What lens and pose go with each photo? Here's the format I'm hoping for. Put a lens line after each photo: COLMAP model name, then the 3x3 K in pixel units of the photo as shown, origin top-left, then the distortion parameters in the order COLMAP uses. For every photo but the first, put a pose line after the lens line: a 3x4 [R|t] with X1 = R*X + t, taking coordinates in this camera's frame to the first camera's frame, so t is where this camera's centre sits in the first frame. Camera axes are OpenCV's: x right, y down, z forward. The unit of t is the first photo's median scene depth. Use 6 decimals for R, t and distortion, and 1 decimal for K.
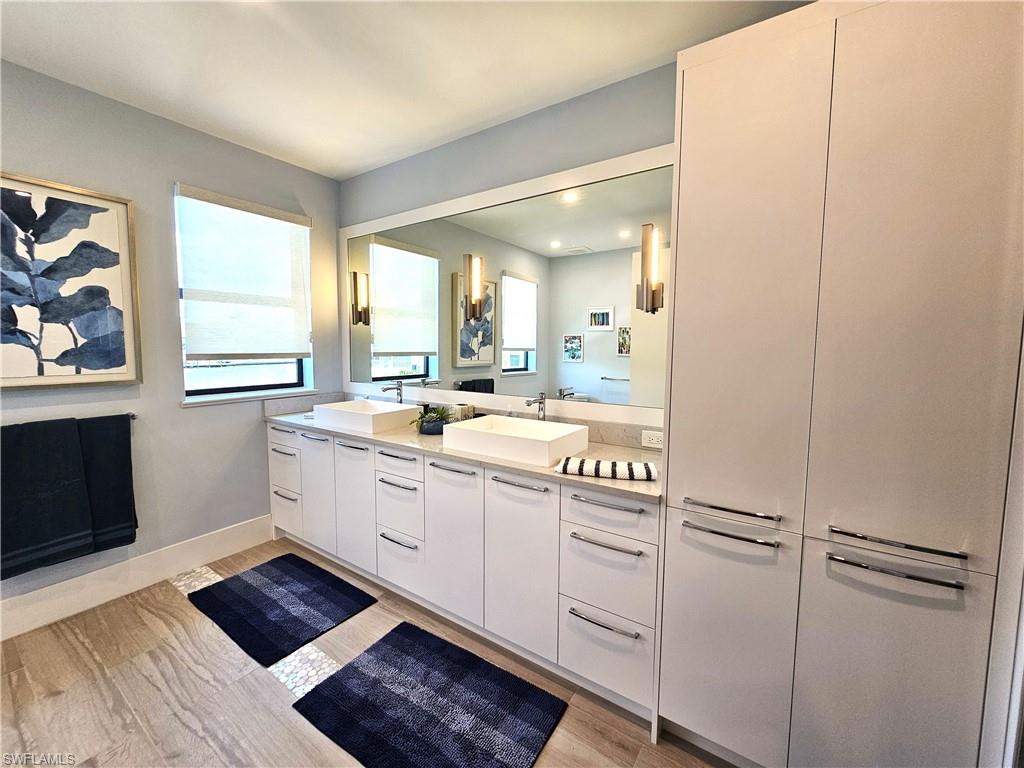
lens RADIAL K [[424.6, 0, 509.4], [0, 424.6, 382.5], [0, 0, 1]] dist [0.000487, -0.000358]
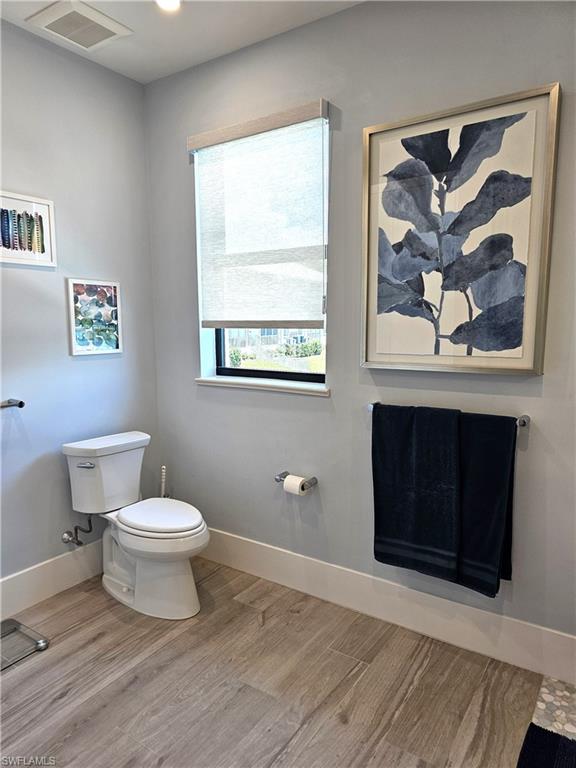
lens RADIAL K [[525.7, 0, 287.1], [0, 525.7, 387.2], [0, 0, 1]] dist [0.052317, -0.026666]
pose [[0.004314, 0.127596, -0.991817, -0.055983], [-0.076998, 0.988924, 0.126889, -0.061611], [0.997022, 0.075821, 0.014090, 0.686777]]
